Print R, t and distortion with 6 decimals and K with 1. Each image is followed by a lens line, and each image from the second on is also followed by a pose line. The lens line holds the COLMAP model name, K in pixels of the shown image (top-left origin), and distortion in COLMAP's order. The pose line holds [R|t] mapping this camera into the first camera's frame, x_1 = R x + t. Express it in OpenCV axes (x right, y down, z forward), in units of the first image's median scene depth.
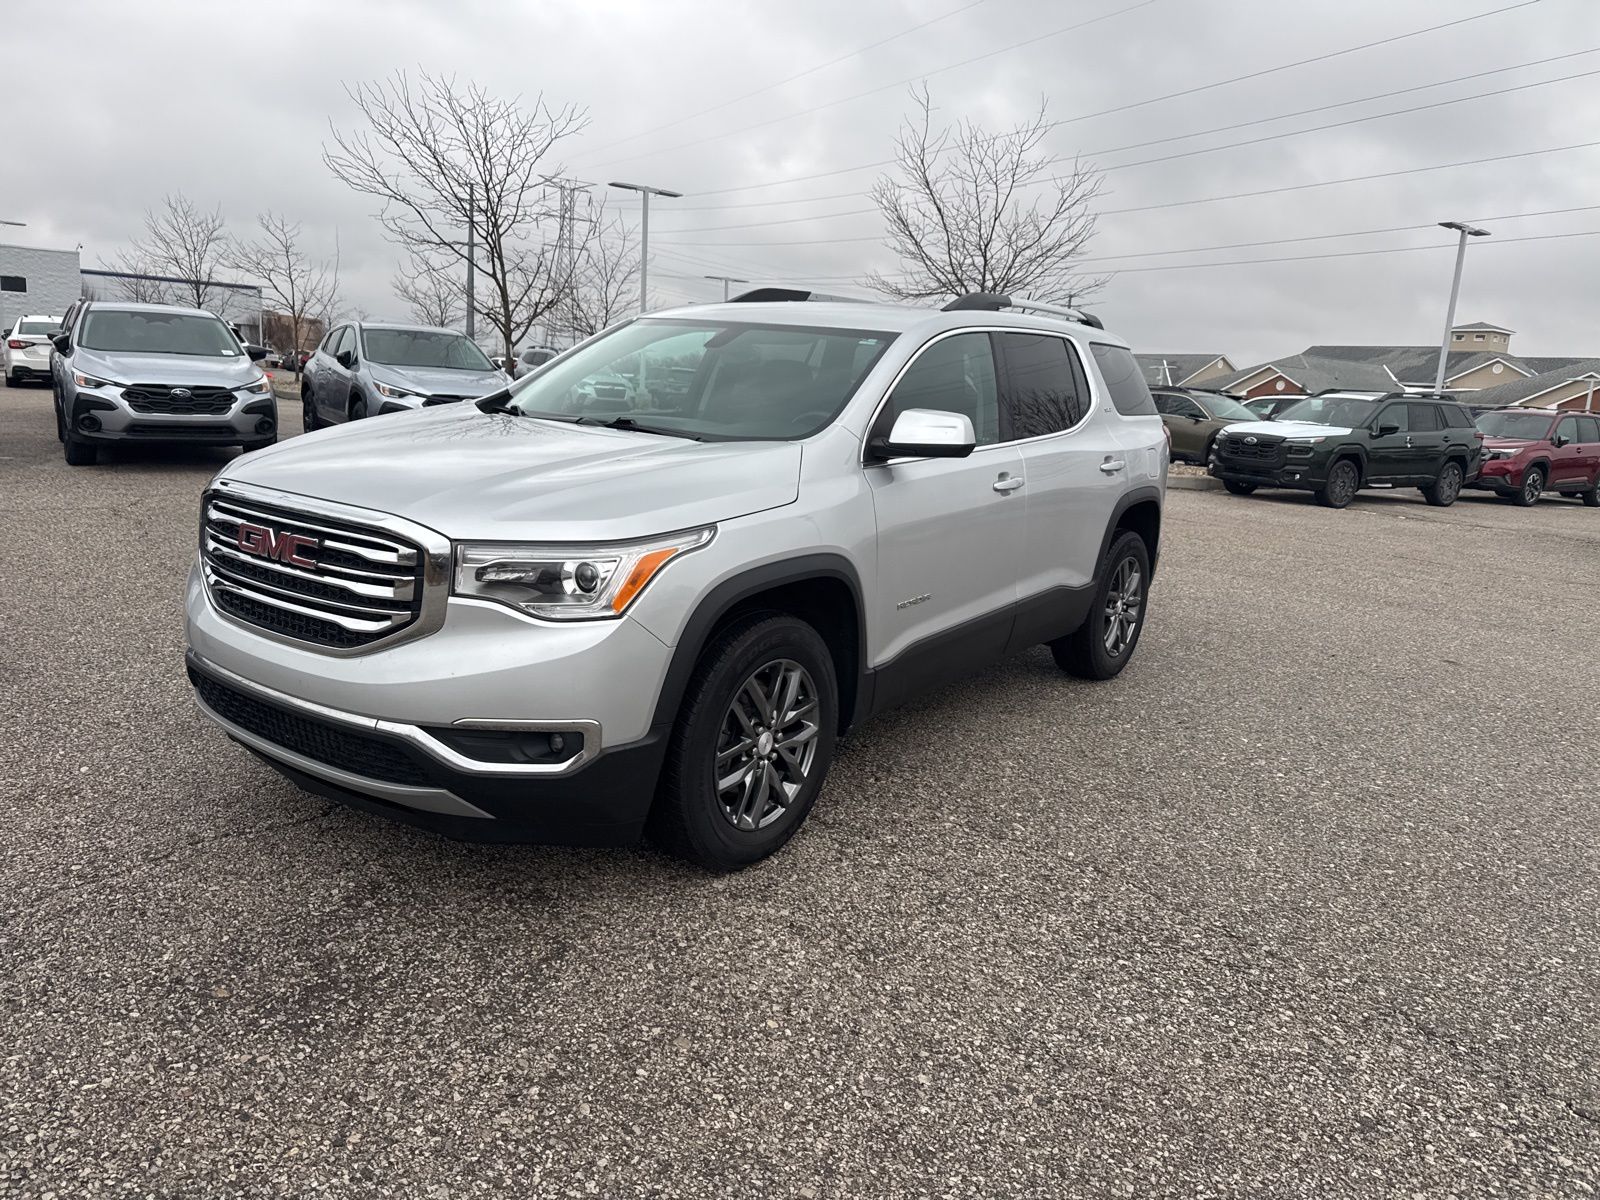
lens RADIAL K [[1111.6, 0, 807.1], [0, 1111.6, 602.5], [0, 0, 1]] dist [0.036280, -0.045297]
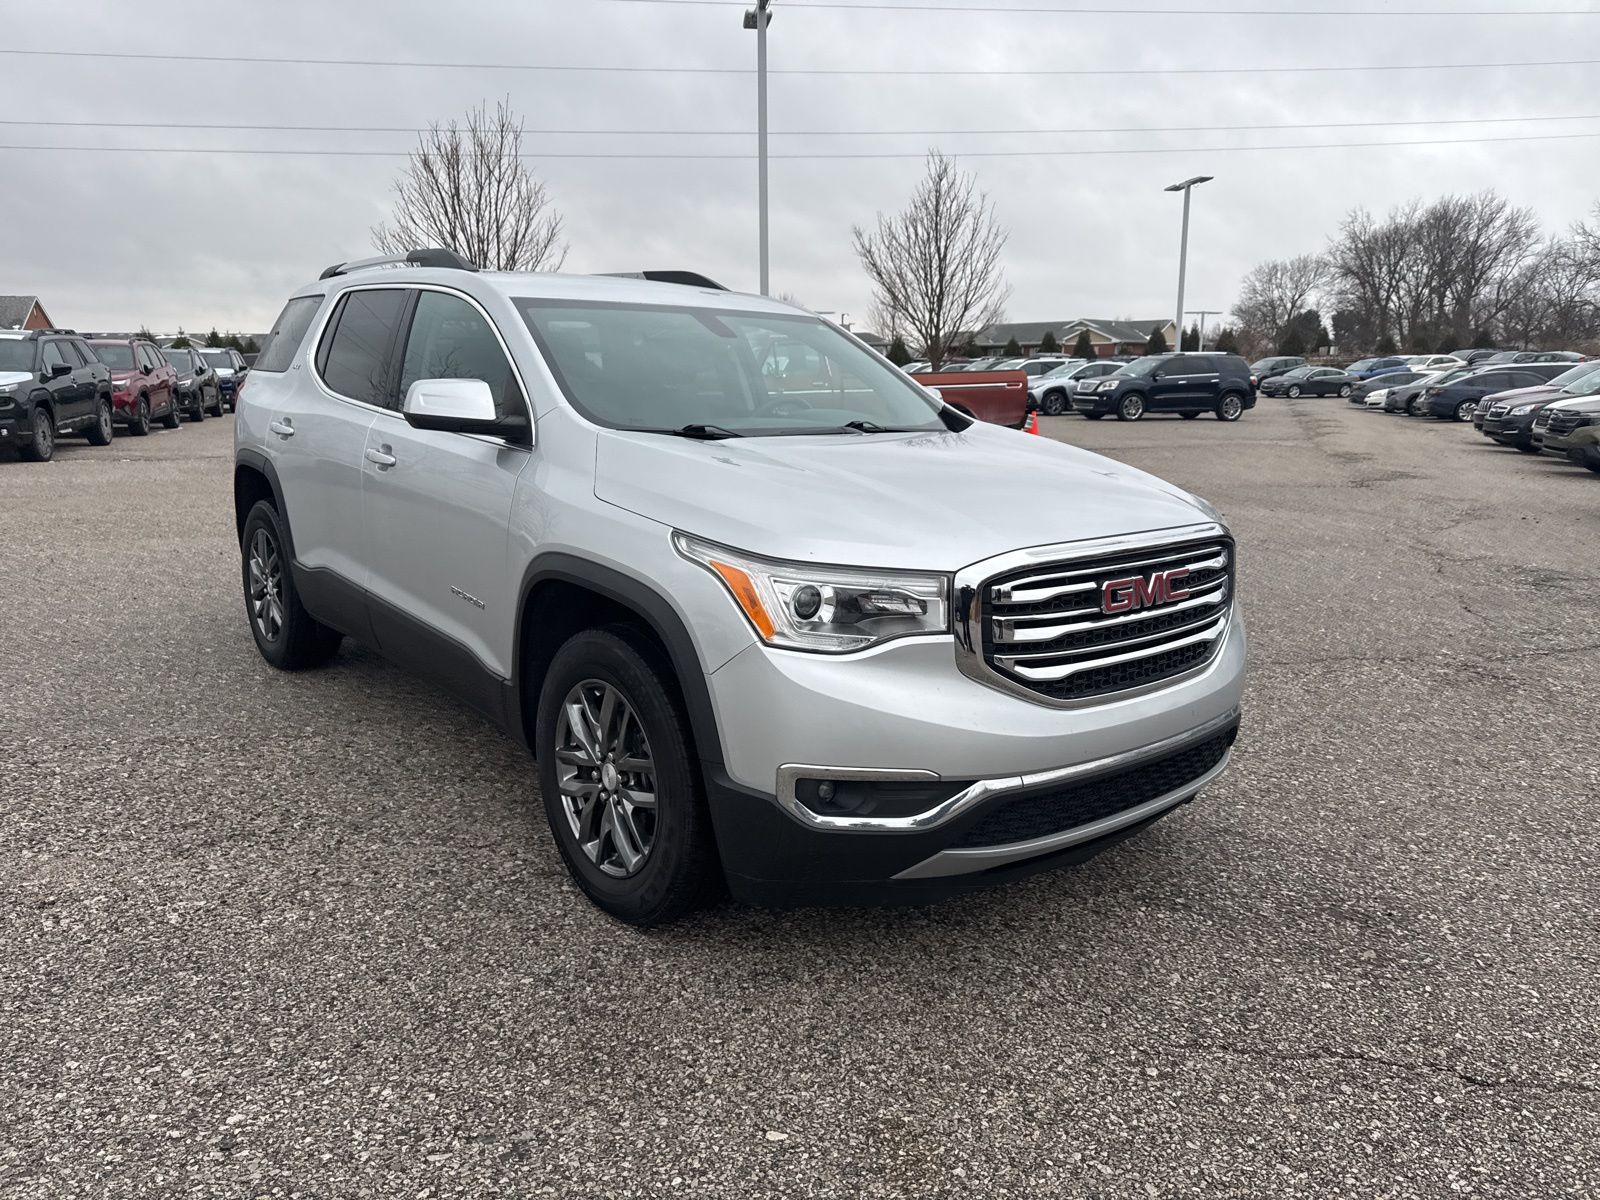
lens RADIAL K [[1111.6, 0, 807.1], [0, 1111.6, 602.5], [0, 0, 1]] dist [0.036280, -0.045297]
pose [[0.262257, -0.261033, 0.929023, -0.985498], [0.195669, 0.957106, 0.213688, -0.205349], [-0.944952, 0.125740, 0.302084, 0.699399]]
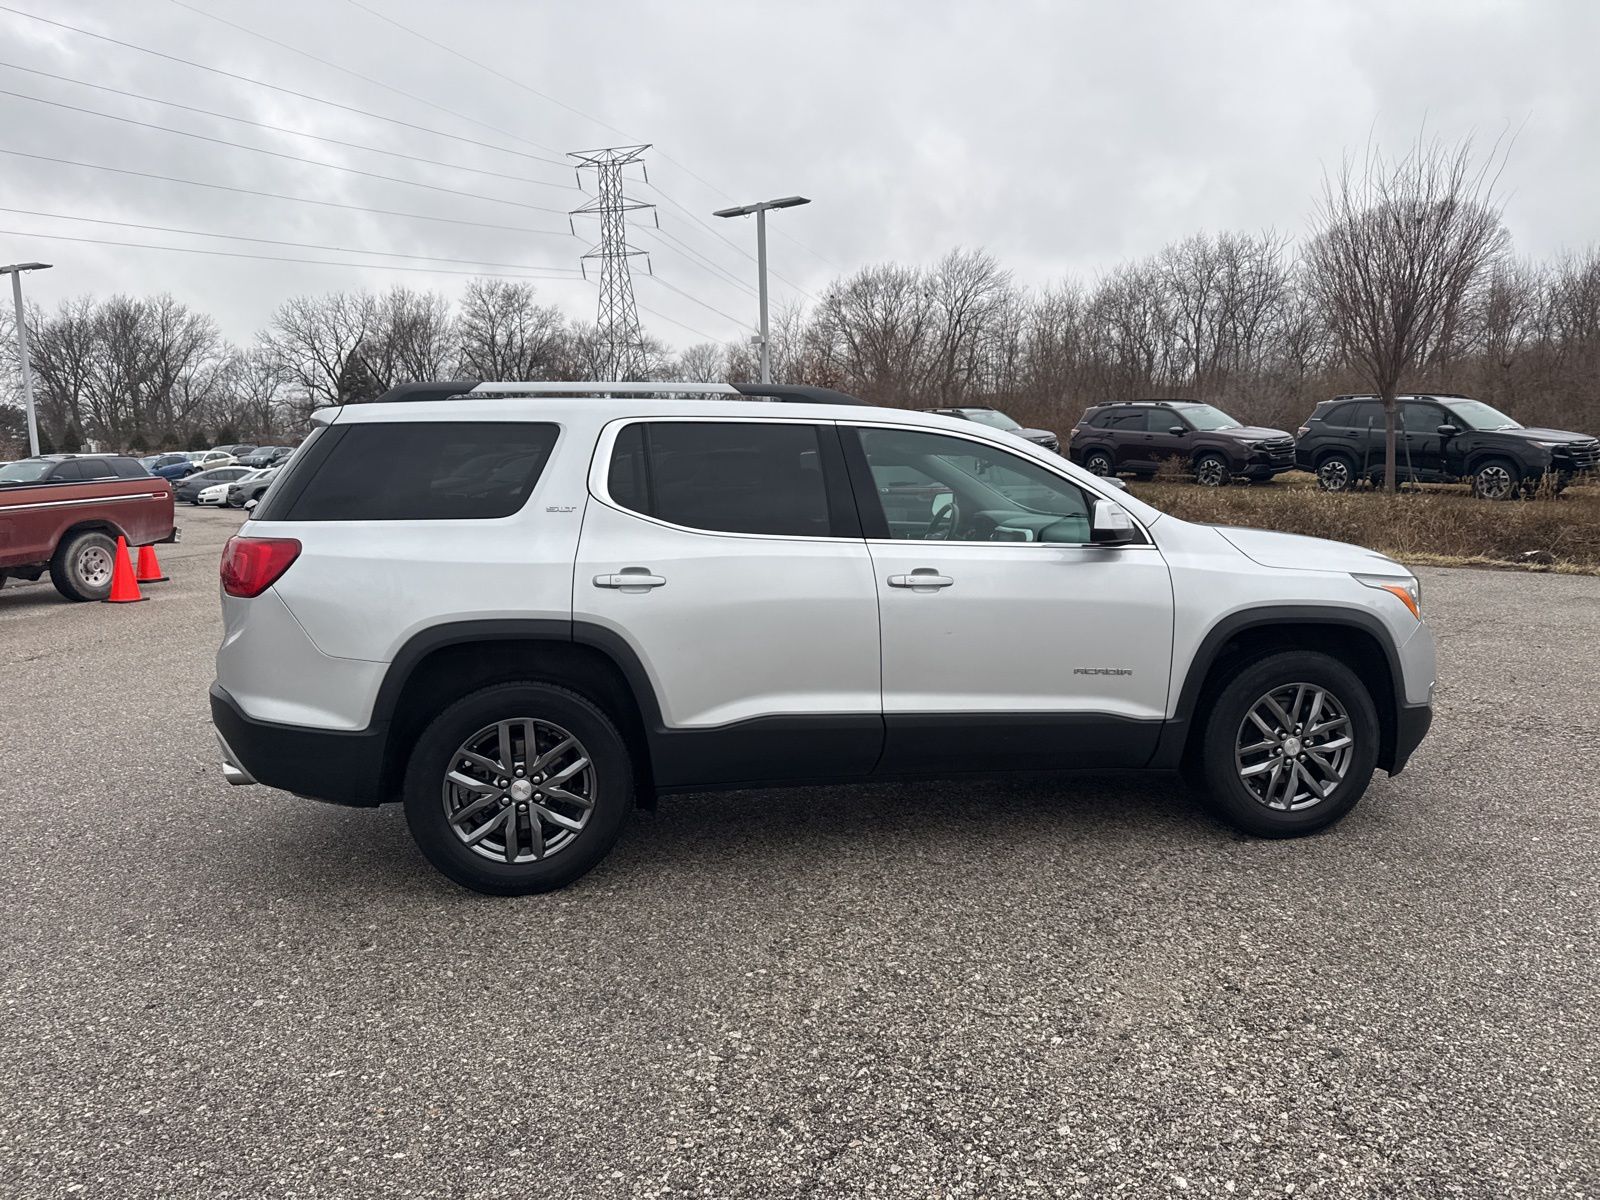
lens RADIAL K [[1100.0, 0, 811.6], [0, 1100.0, 587.8], [0, 0, 1]] dist [0.109305, -0.161388]
pose [[-0.703649, -0.135530, 0.697503, -0.801080], [0.113502, 0.947597, 0.298627, -0.490166], [-0.701424, 0.289296, -0.651392, 2.009074]]
